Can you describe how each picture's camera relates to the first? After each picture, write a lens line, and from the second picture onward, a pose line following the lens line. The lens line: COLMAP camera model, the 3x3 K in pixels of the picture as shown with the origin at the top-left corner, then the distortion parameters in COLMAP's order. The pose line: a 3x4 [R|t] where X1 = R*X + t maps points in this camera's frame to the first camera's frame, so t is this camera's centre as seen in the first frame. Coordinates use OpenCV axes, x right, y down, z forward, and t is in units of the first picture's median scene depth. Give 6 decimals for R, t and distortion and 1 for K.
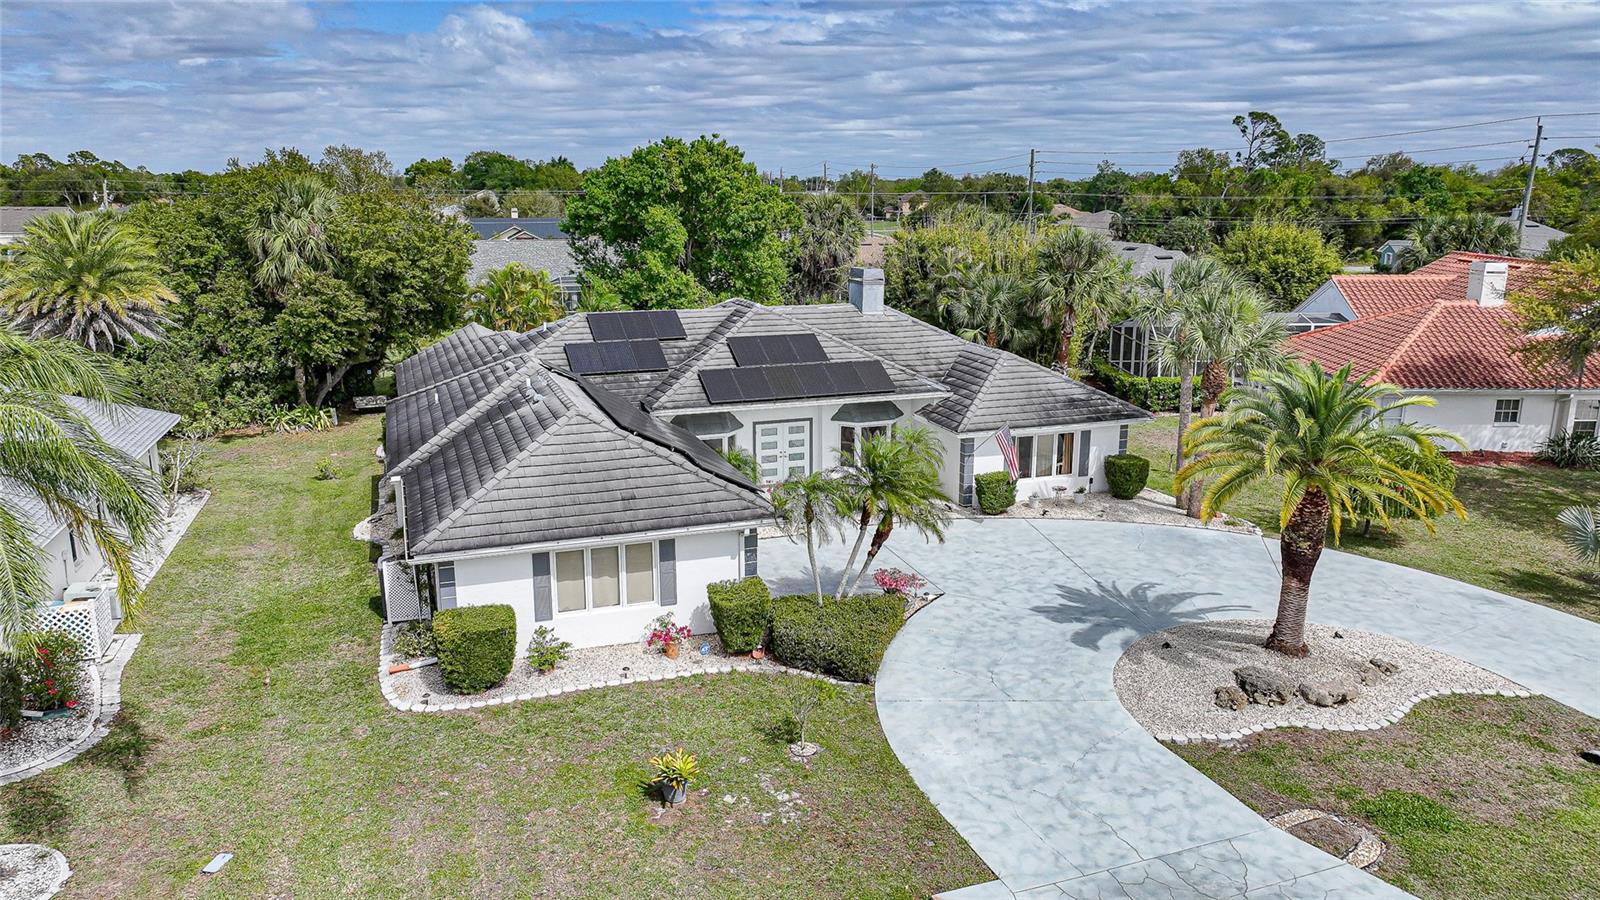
lens RADIAL K [[1116.9, 0, 806.2], [0, 1116.9, 452.1], [0, 0, 1]] dist [0.001769, 0.006482]
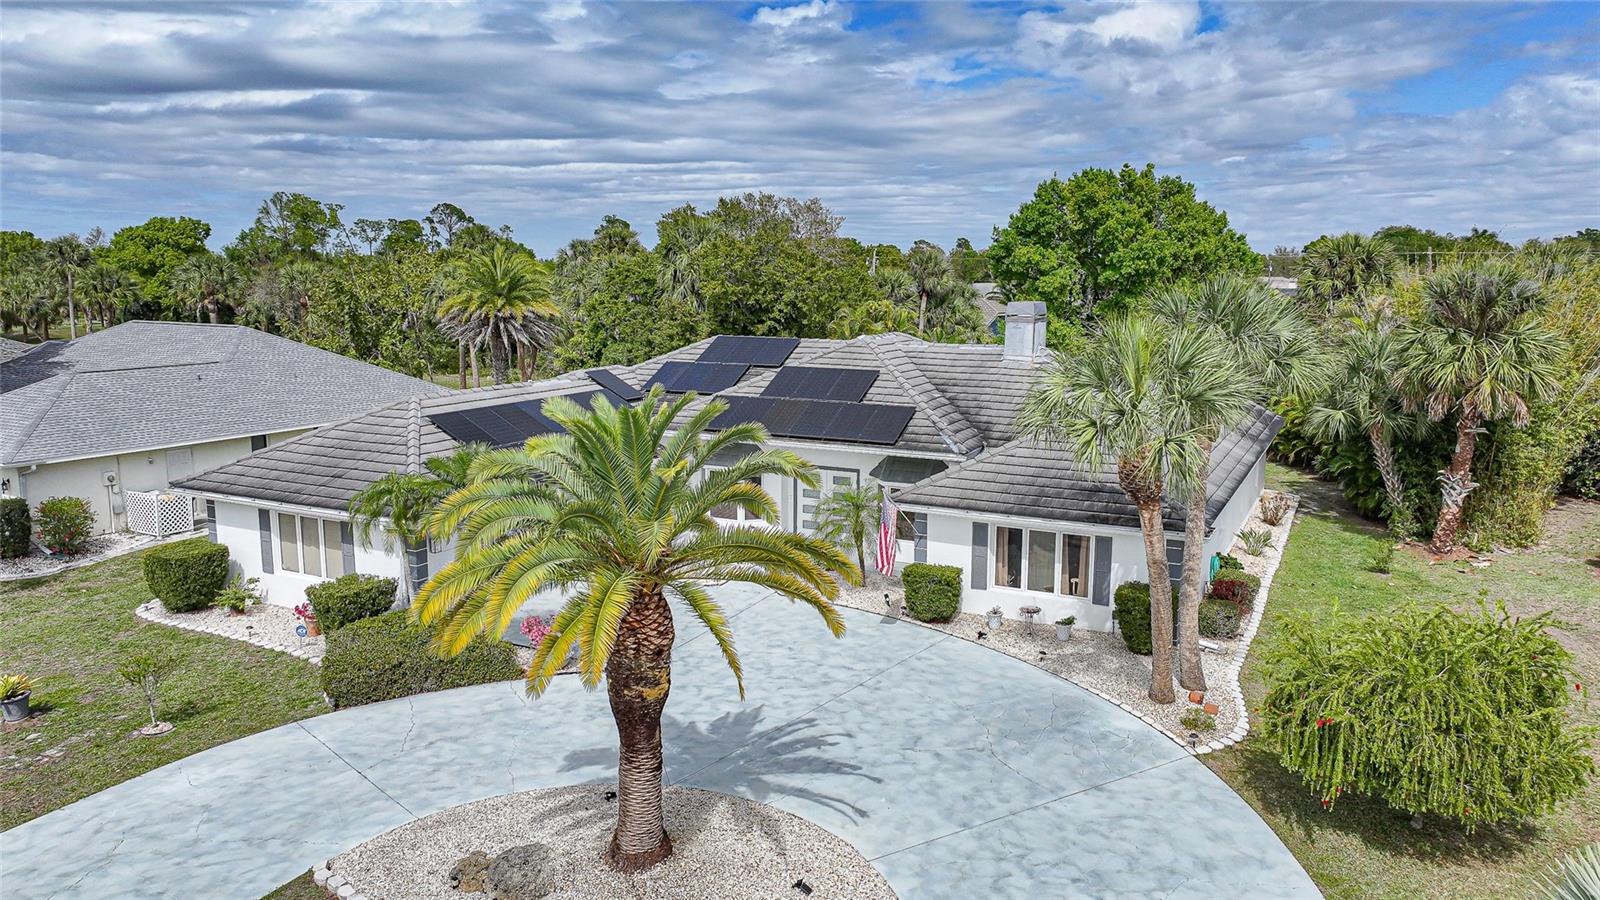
lens RADIAL K [[1119.6, 0, 805.1], [0, 1119.6, 445.5], [0, 0, 1]] dist [-0.004049, 0.017507]
pose [[0.674421, 0.113616, -0.729553, 0.898593], [-0.171832, 0.985111, -0.005432, -0.056325], [0.718074, 0.129024, 0.683903, 0.603054]]
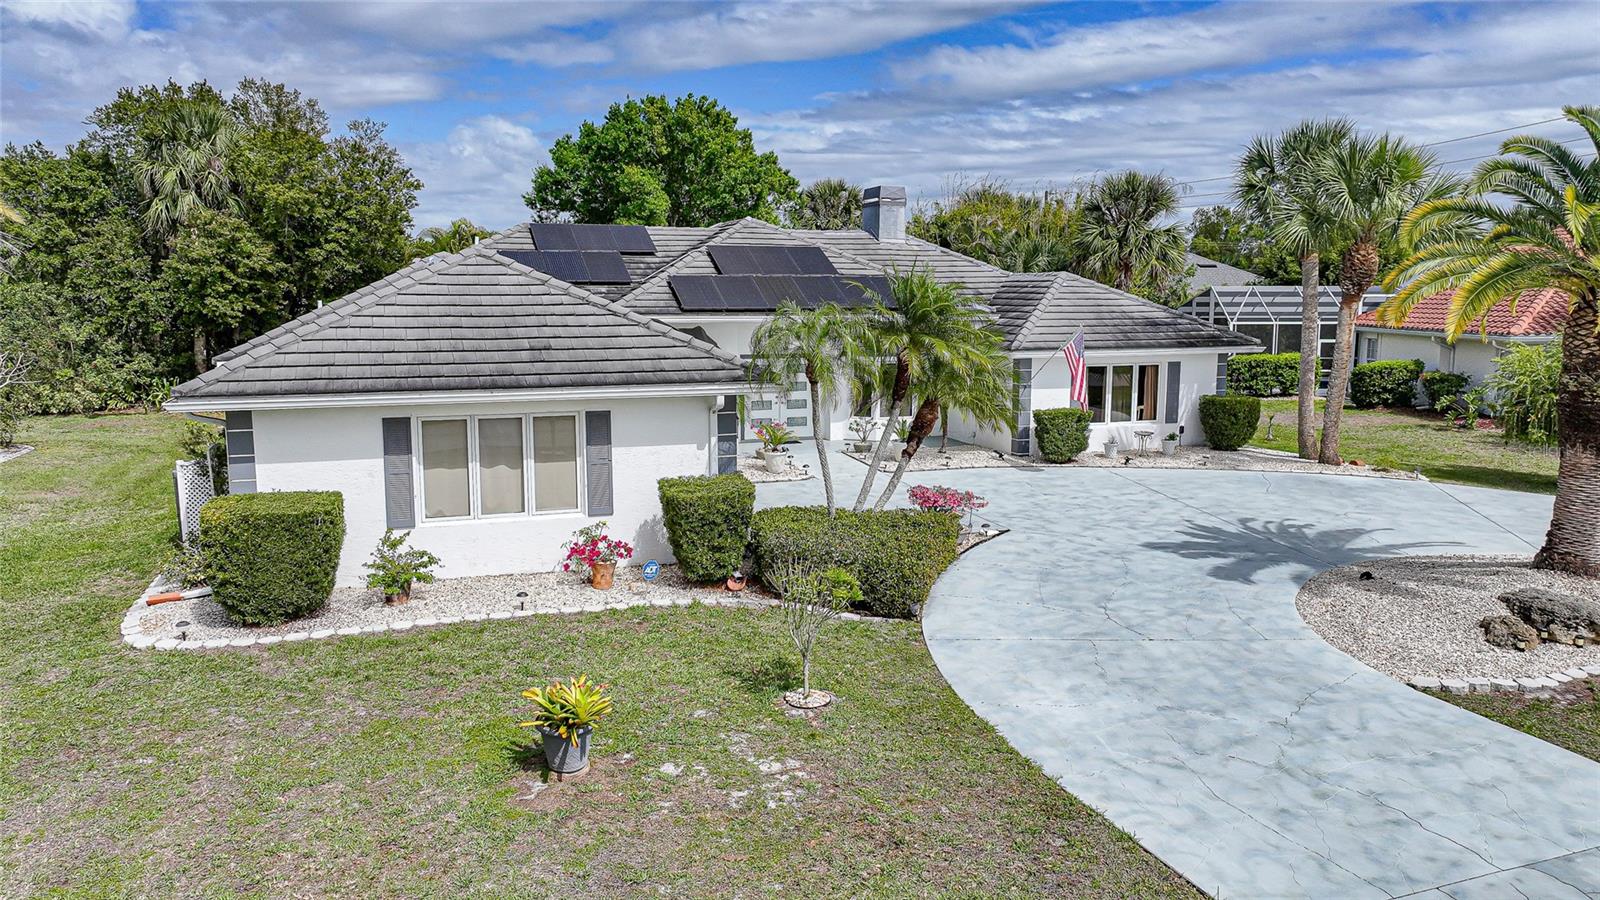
lens RADIAL K [[1122.0, 0, 805.4], [0, 1122.0, 448.4], [0, 0, 1]] dist [0.001307, 0.005610]
pose [[0.999999, -0.000380, -0.001303, -0.002375], [0.000259, 0.995789, -0.091678, 0.162433], [0.001332, 0.091678, 0.995788, 0.352016]]
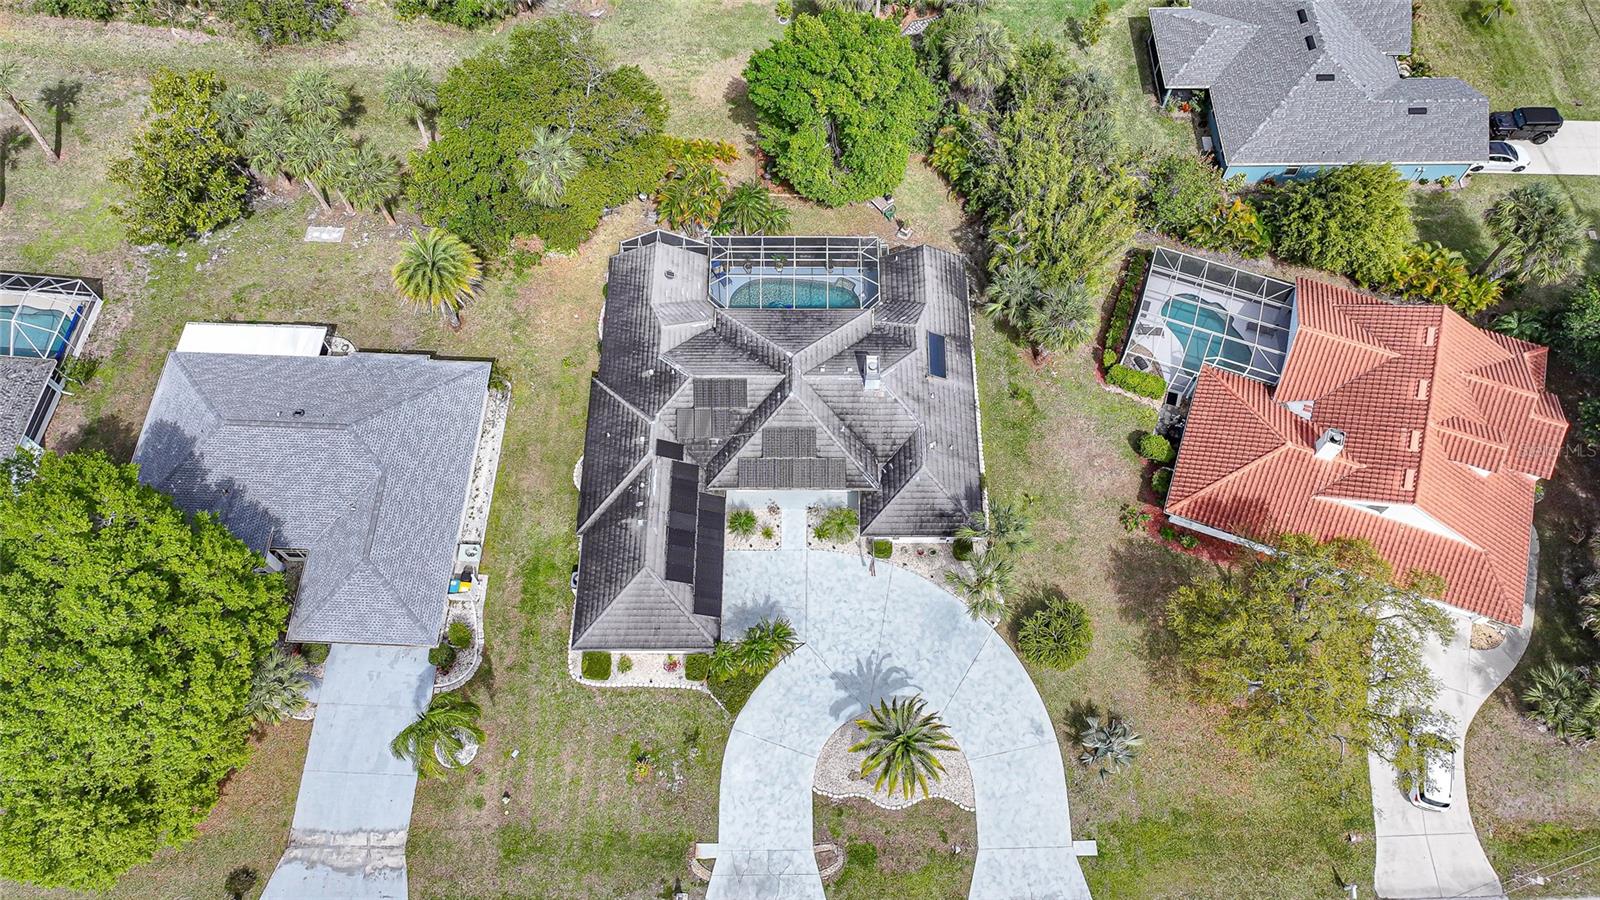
lens RADIAL K [[1138.5, 0, 802.5], [0, 1138.5, 425.2], [0, 0, 1]] dist [0.002097, 0.003198]
pose [[0.936905, 0.310084, -0.161420, 0.408409], [-0.079024, 0.637656, 0.766257, -2.206326], [0.340535, -0.705154, 0.621927, -0.131927]]
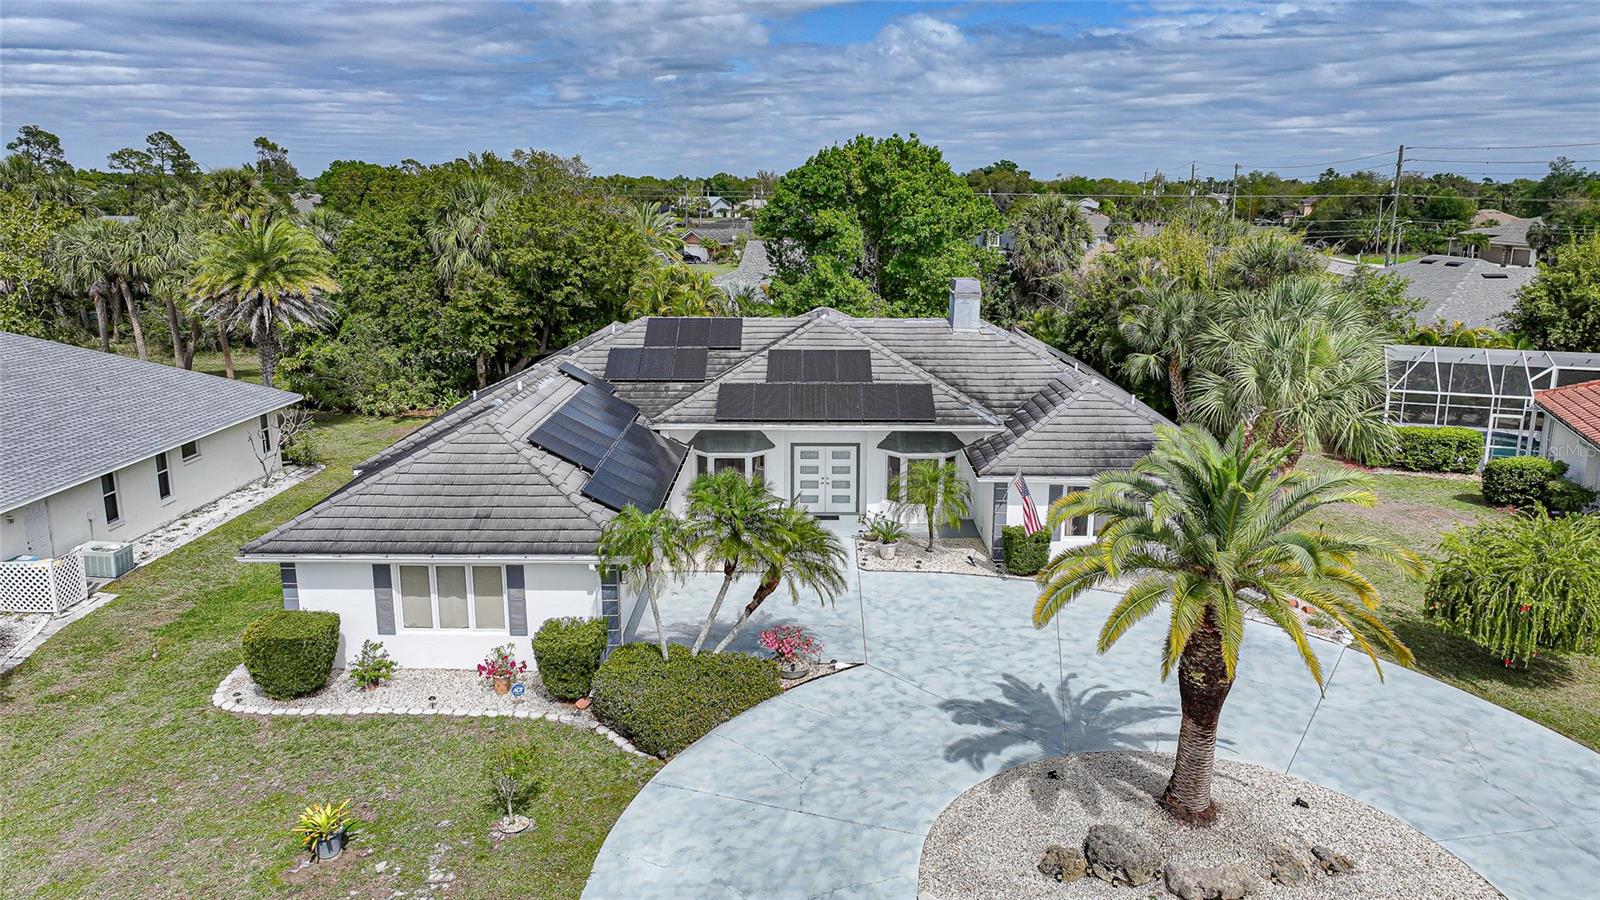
lens RADIAL K [[1116.9, 0, 806.2], [0, 1116.9, 452.1], [0, 0, 1]] dist [0.001769, 0.006482]
pose [[0.936355, 0.081390, -0.341488, 0.417833], [-0.082172, 0.996543, 0.012201, -0.047506], [0.341301, 0.016637, 0.939807, 0.210048]]
